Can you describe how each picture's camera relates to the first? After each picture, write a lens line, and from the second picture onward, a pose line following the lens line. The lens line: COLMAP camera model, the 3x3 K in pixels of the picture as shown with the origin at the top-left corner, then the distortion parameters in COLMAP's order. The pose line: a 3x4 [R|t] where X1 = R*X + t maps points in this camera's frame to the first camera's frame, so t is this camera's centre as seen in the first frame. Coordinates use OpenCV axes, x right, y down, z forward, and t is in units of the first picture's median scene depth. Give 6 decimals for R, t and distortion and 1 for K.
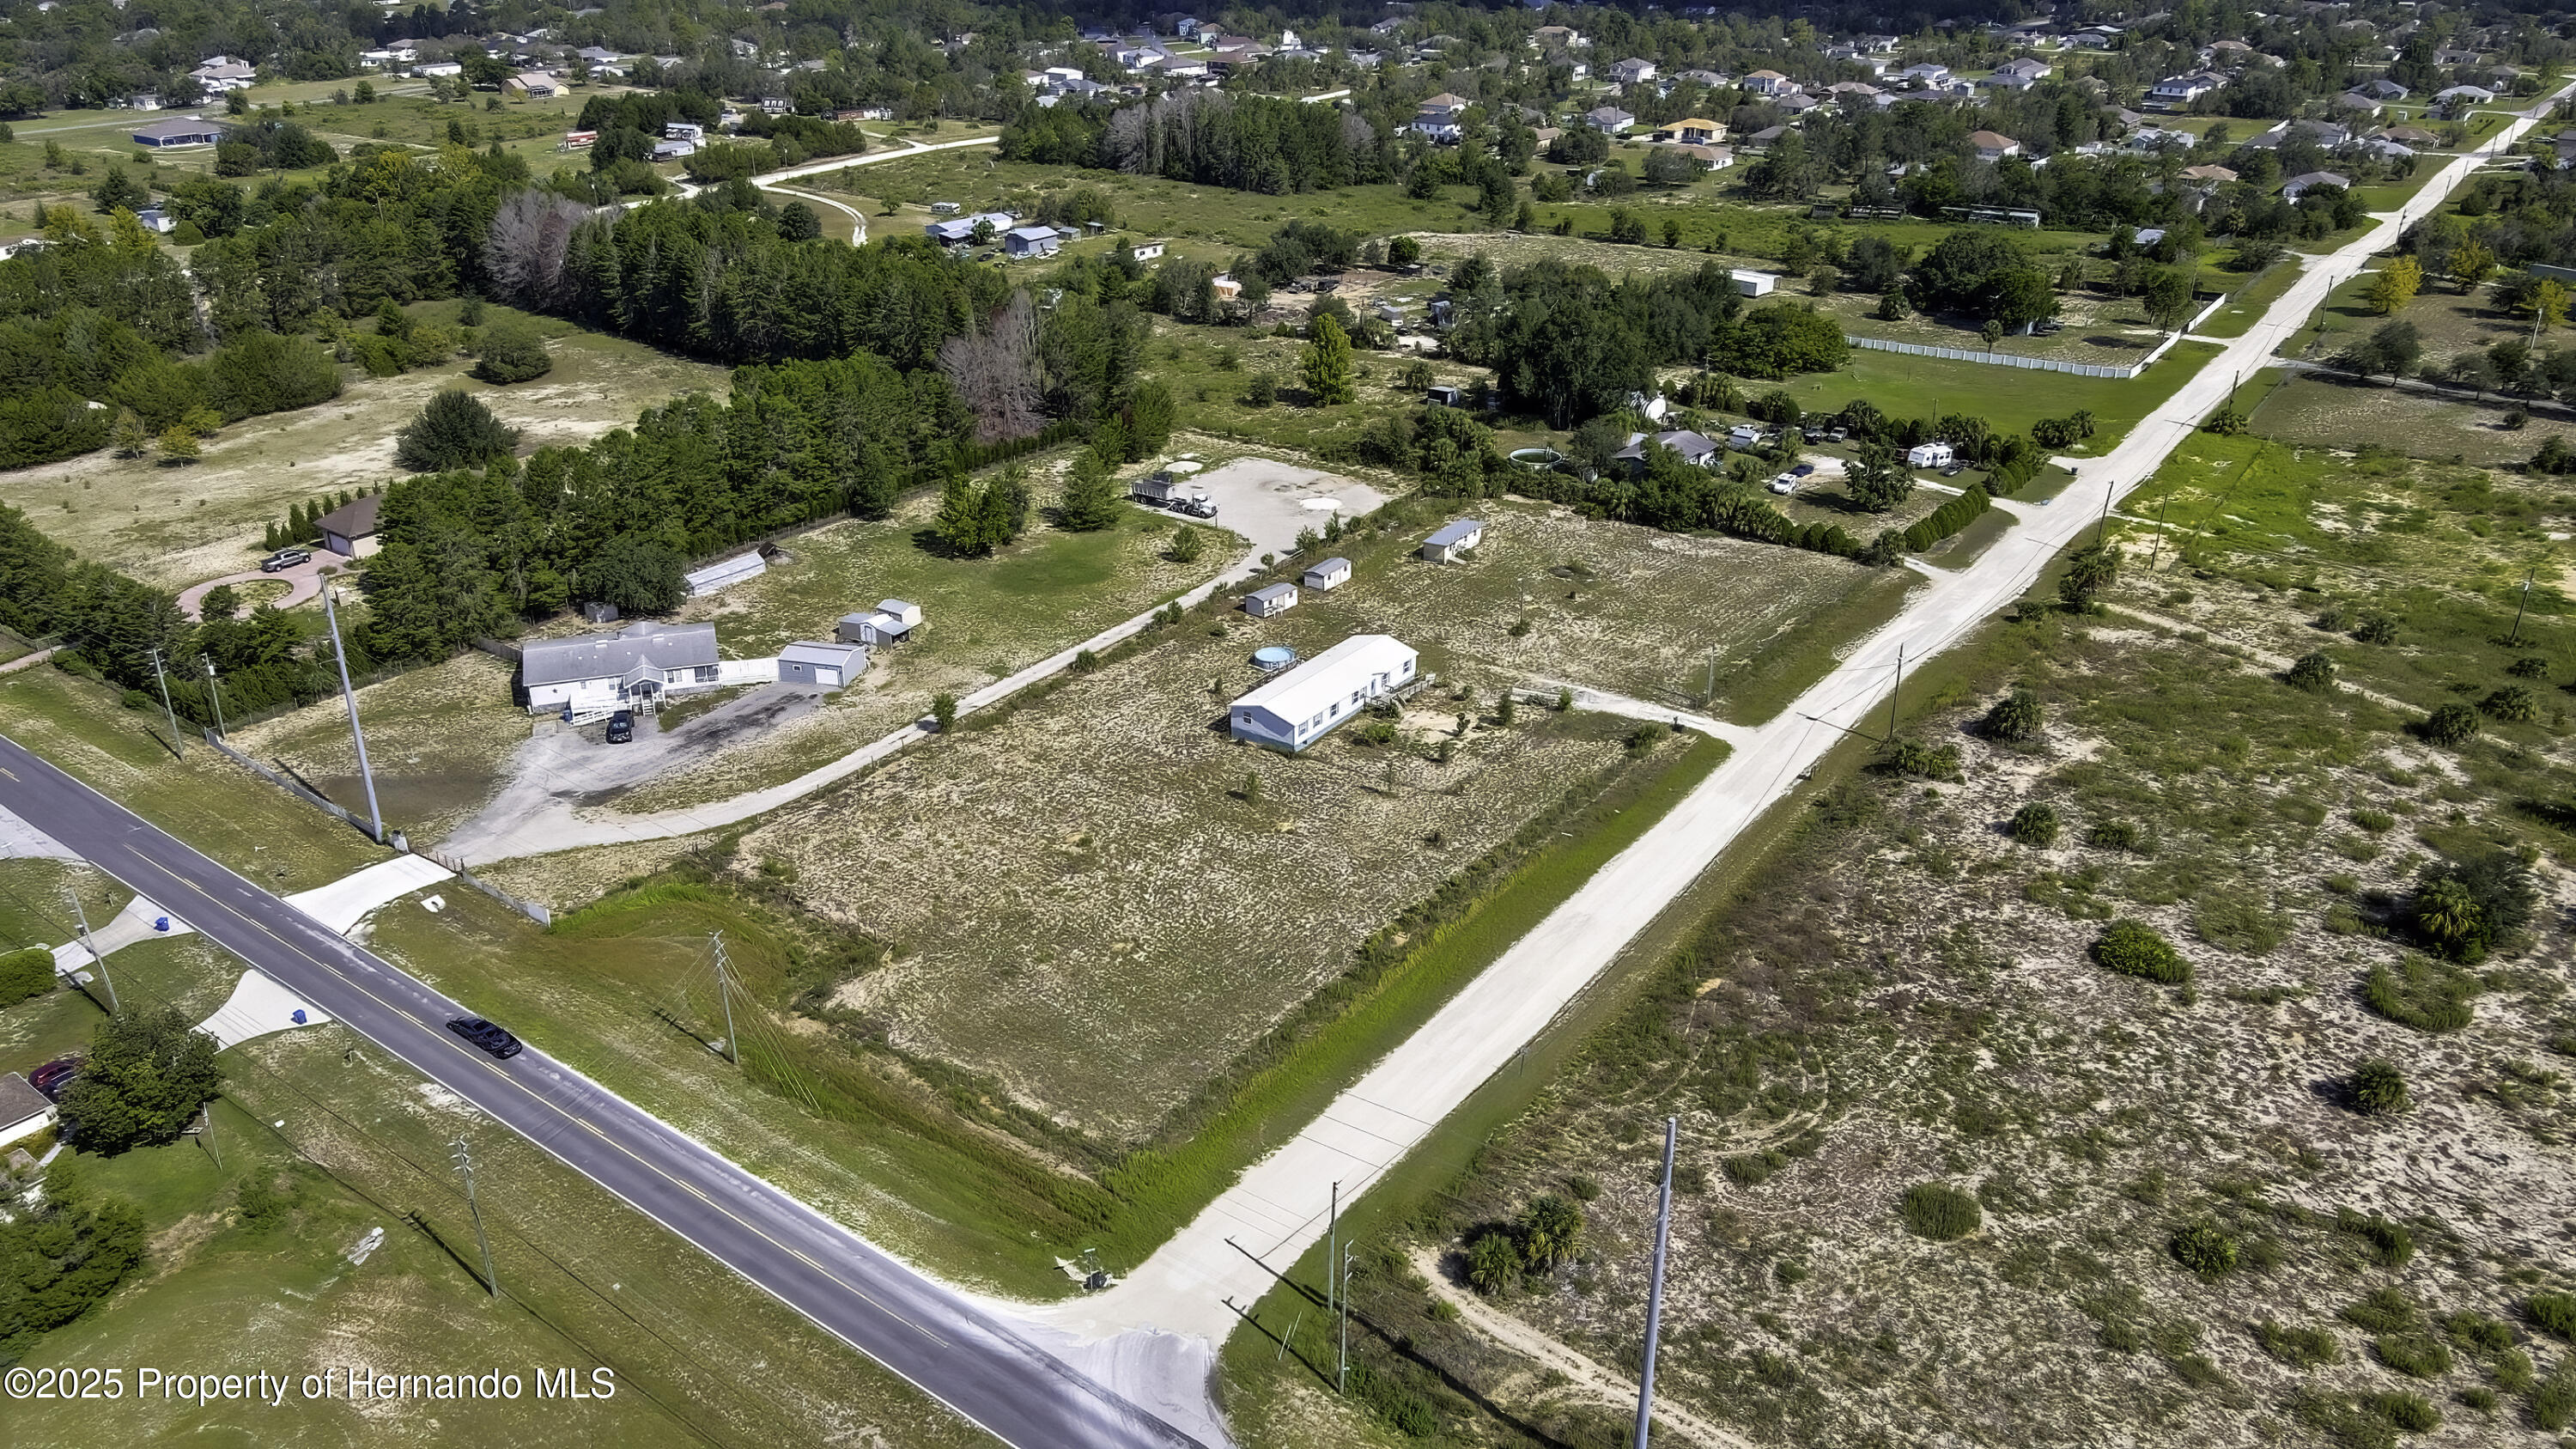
lens RADIAL K [[1934.4, 0, 1284.1], [0, 1934.4, 672.4], [0, 0, 1]] dist [-0.003340, 0.039819]
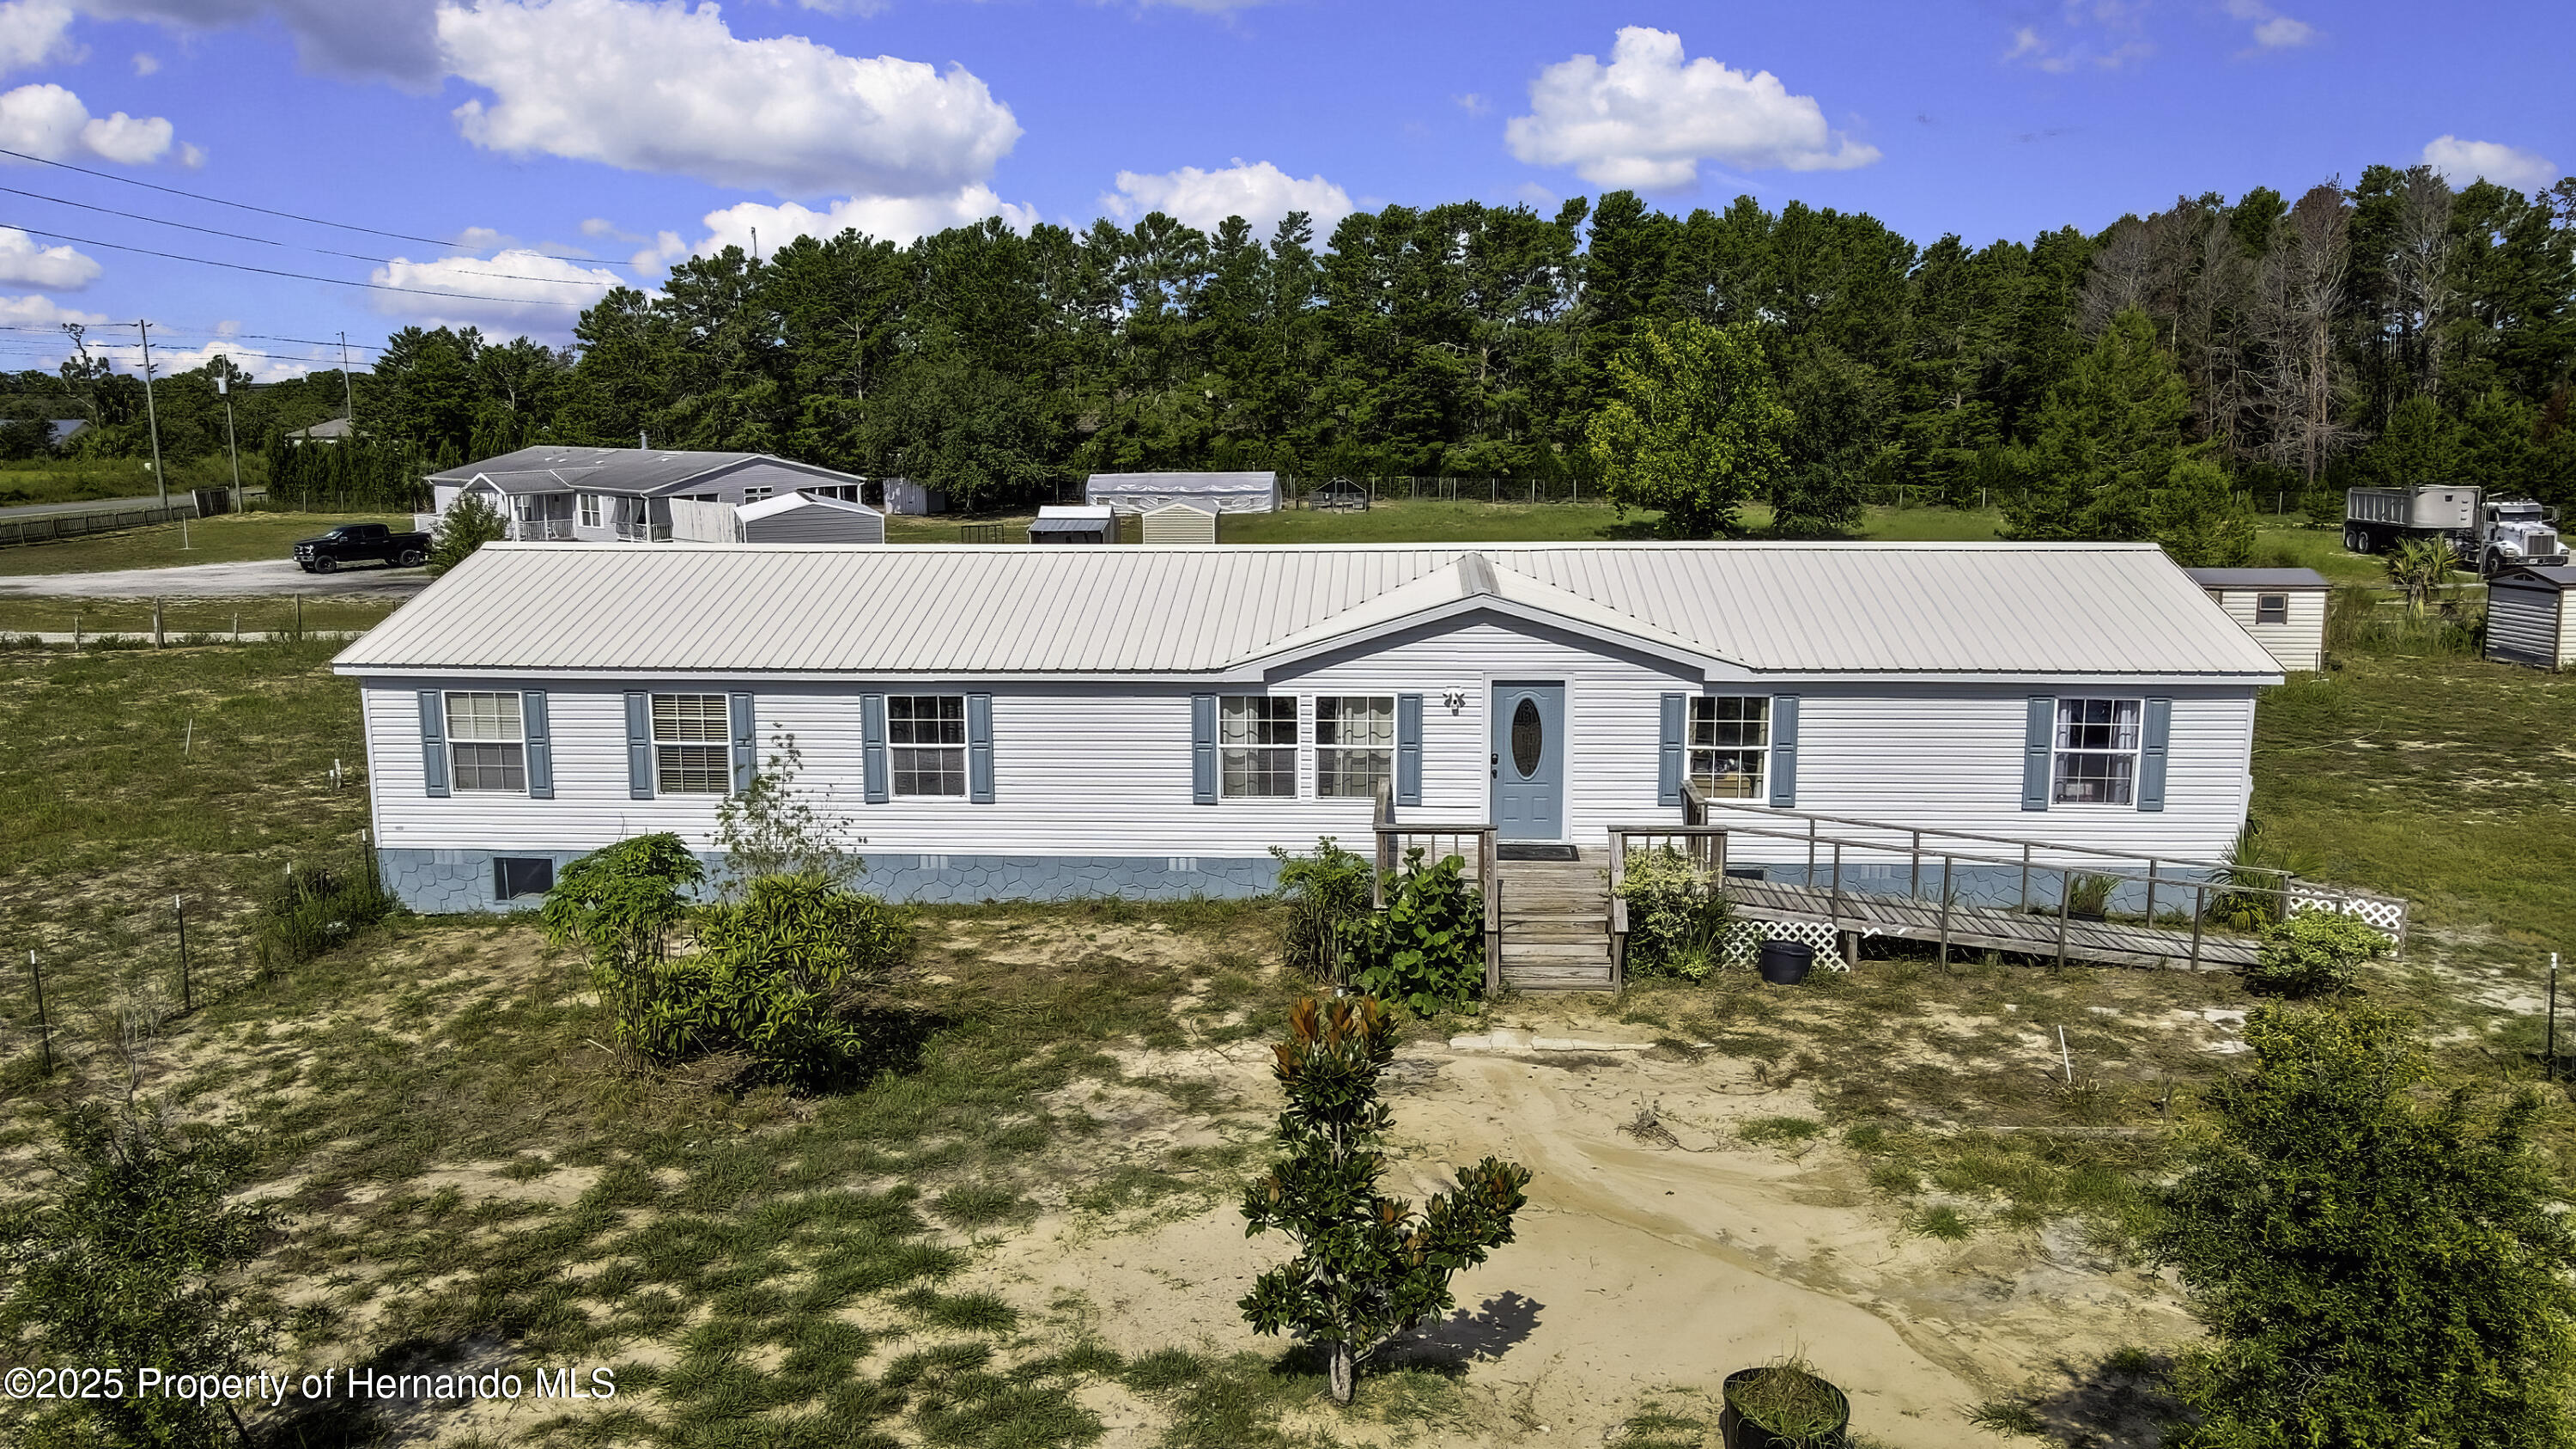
lens RADIAL K [[1934.4, 0, 1284.1], [0, 1934.4, 672.4], [0, 0, 1]] dist [-0.003340, 0.039819]
pose [[0.533016, 0.139178, -0.834580, 0.127926], [-0.331959, 0.941691, -0.054970, 0.014064], [0.778265, 0.306346, 0.548138, 0.897042]]
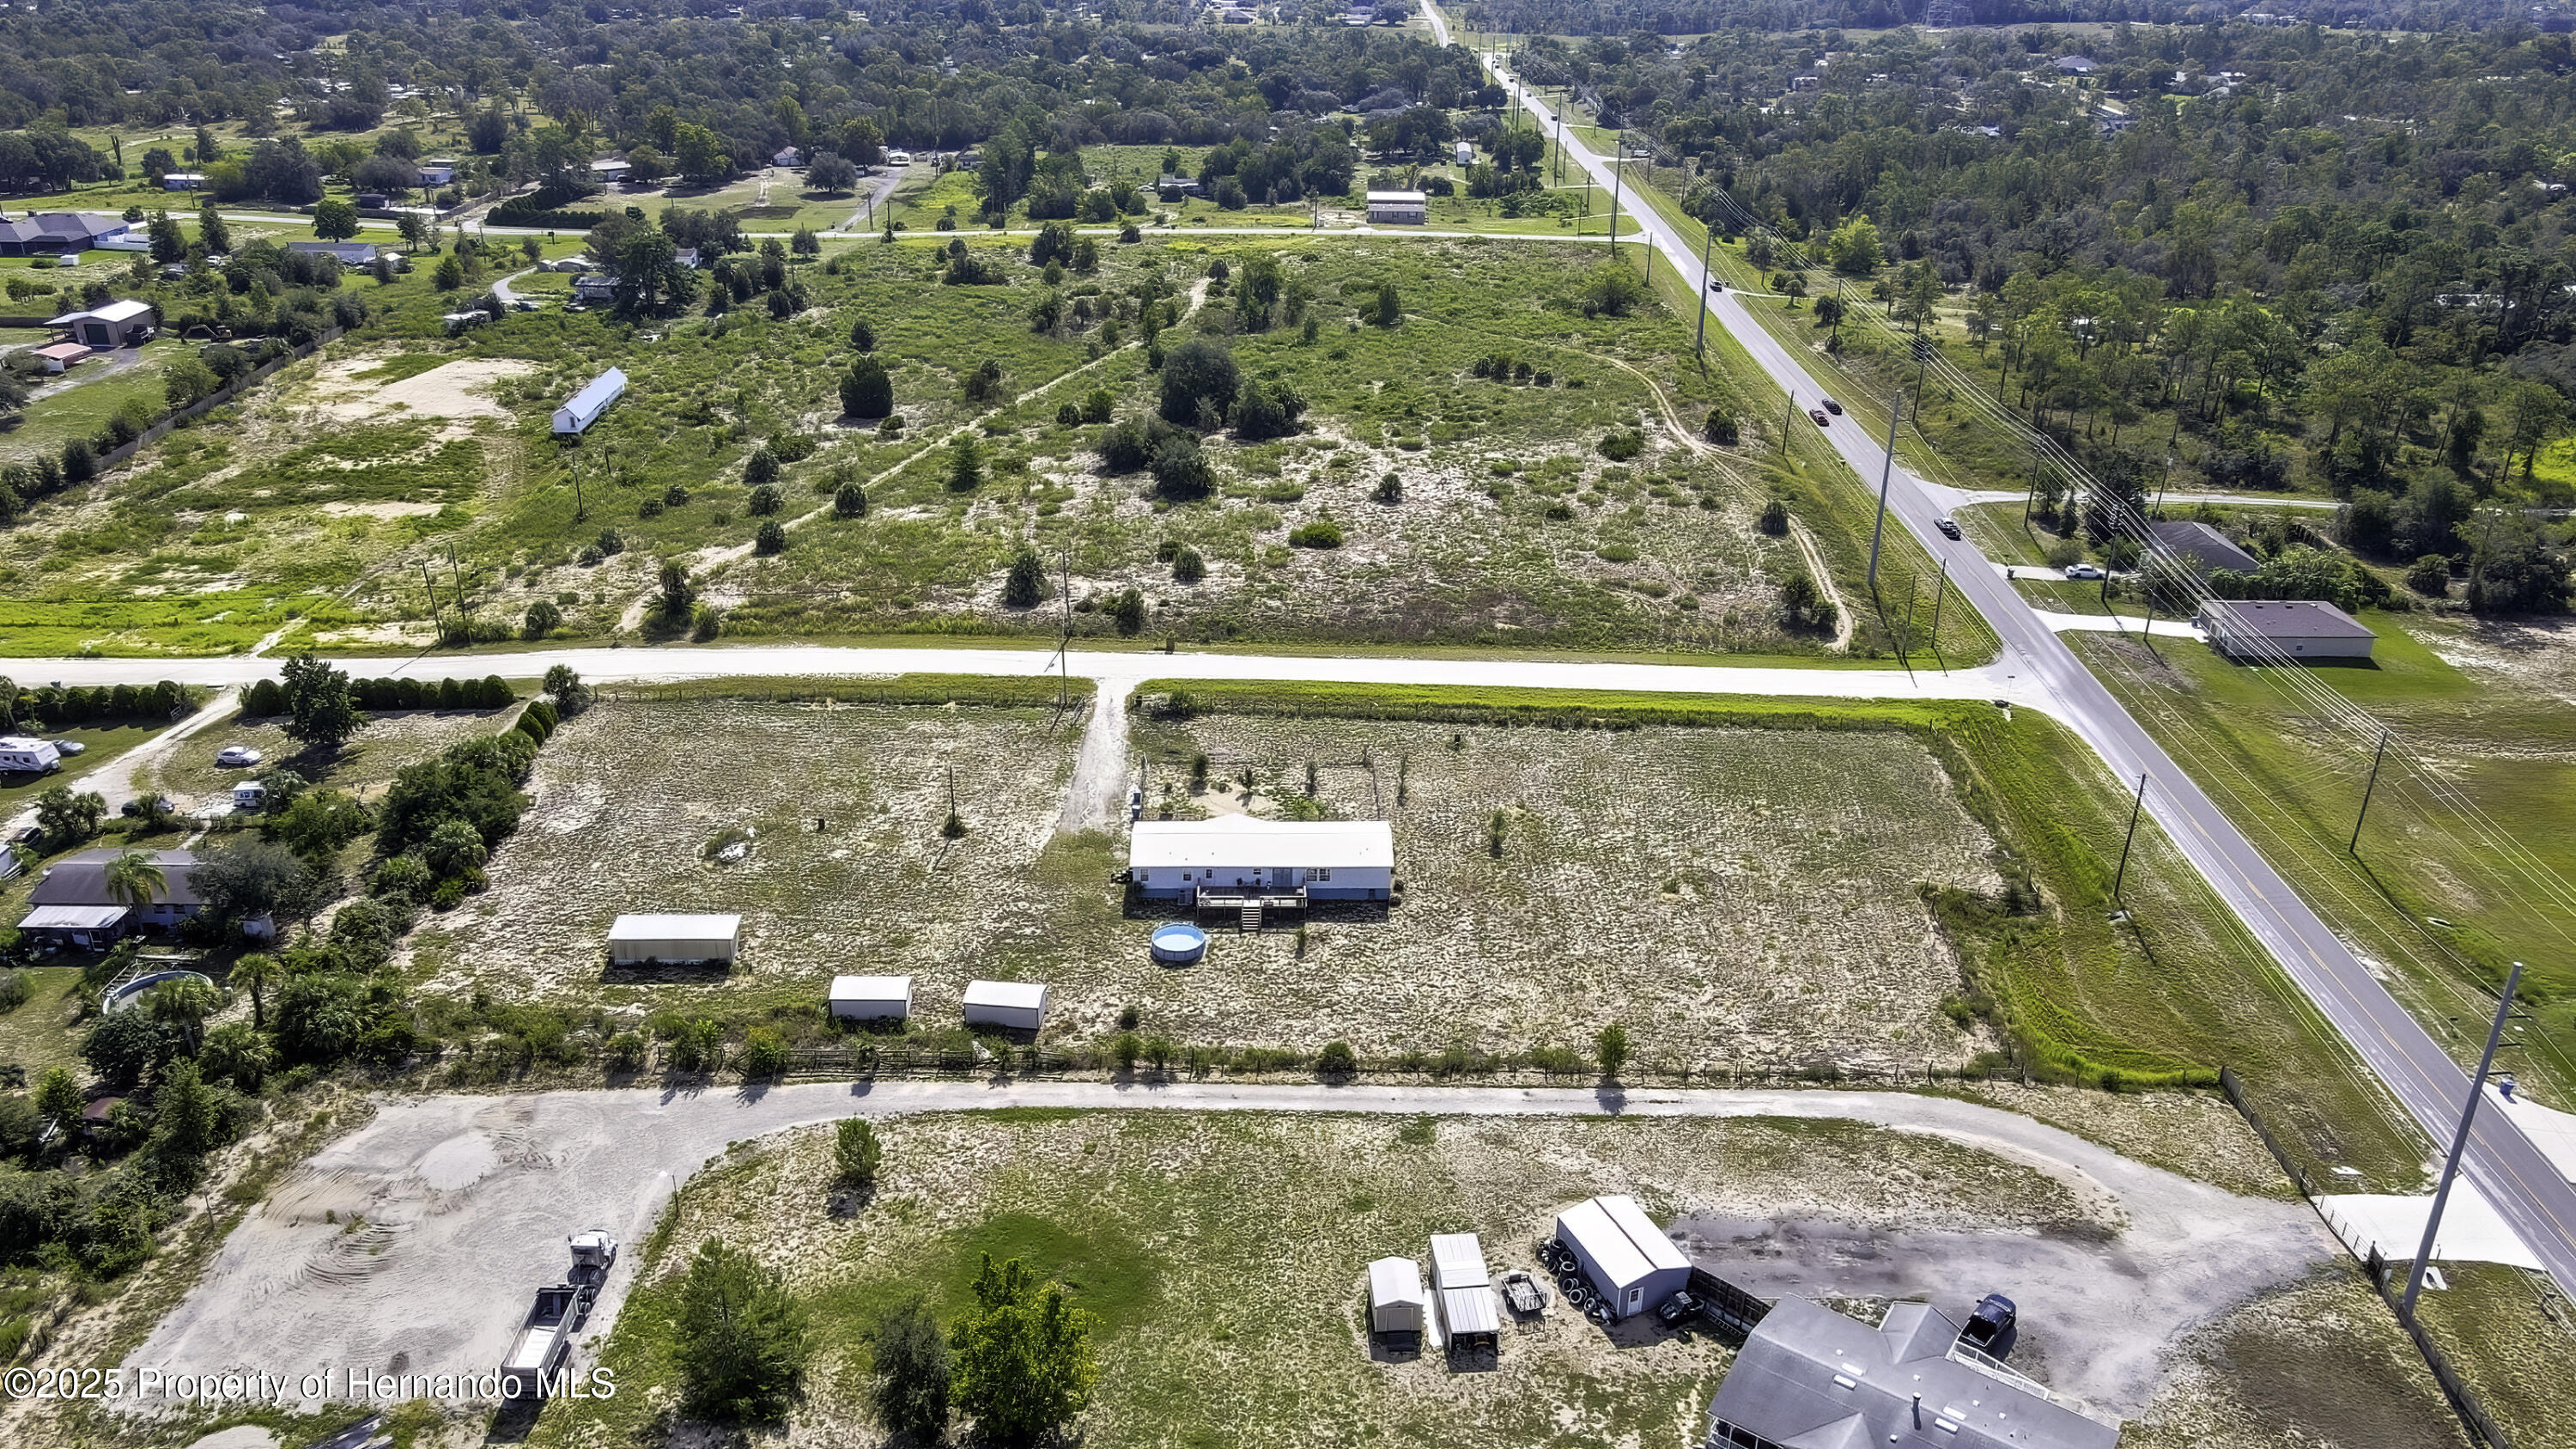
lens RADIAL K [[1934.4, 0, 1284.1], [0, 1934.4, 672.4], [0, 0, 1]] dist [-0.003340, 0.039819]
pose [[-0.598785, -0.320790, 0.733860, -0.571179], [0.307968, 0.753613, 0.580709, -0.532250], [-0.739332, 0.573725, -0.352459, 1.214325]]
